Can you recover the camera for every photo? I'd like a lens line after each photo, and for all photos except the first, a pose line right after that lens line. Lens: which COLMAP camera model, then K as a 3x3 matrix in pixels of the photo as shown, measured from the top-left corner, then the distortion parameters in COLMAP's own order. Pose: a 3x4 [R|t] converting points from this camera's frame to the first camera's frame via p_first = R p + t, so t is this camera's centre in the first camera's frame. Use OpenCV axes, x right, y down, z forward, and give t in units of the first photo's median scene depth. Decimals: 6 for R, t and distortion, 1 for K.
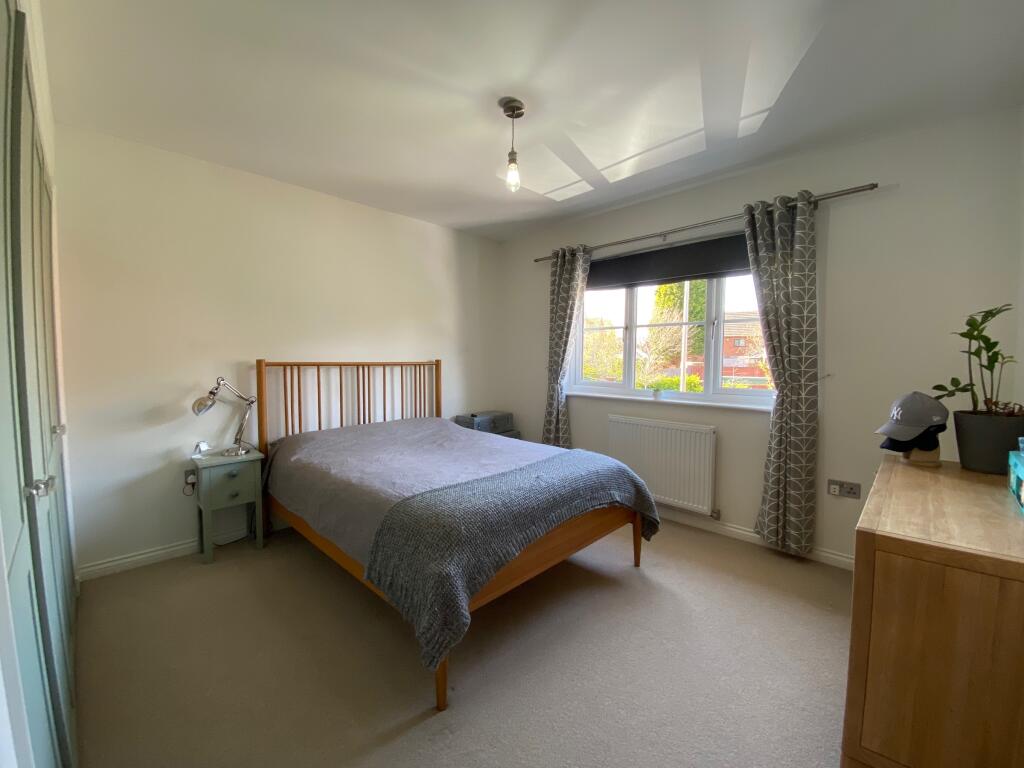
lens RADIAL K [[411.0, 0, 512.0], [0, 411.0, 384.0], [0, 0, 1]] dist [0.021189, -0.021846]
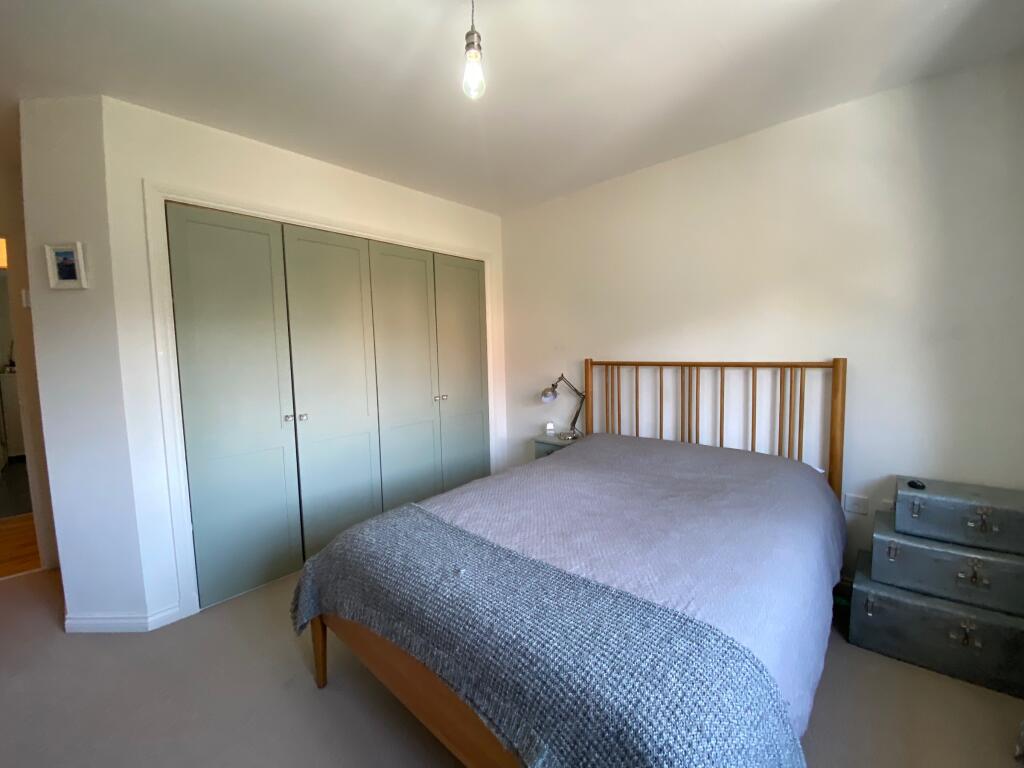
lens RADIAL K [[411.0, 0, 512.0], [0, 411.0, 384.0], [0, 0, 1]] dist [0.021189, -0.021846]
pose [[0.021237, 0.076974, -0.996807, 0.431538], [-0.041269, 0.996249, 0.076052, -0.061278], [0.998922, 0.039522, 0.024334, 0.704876]]
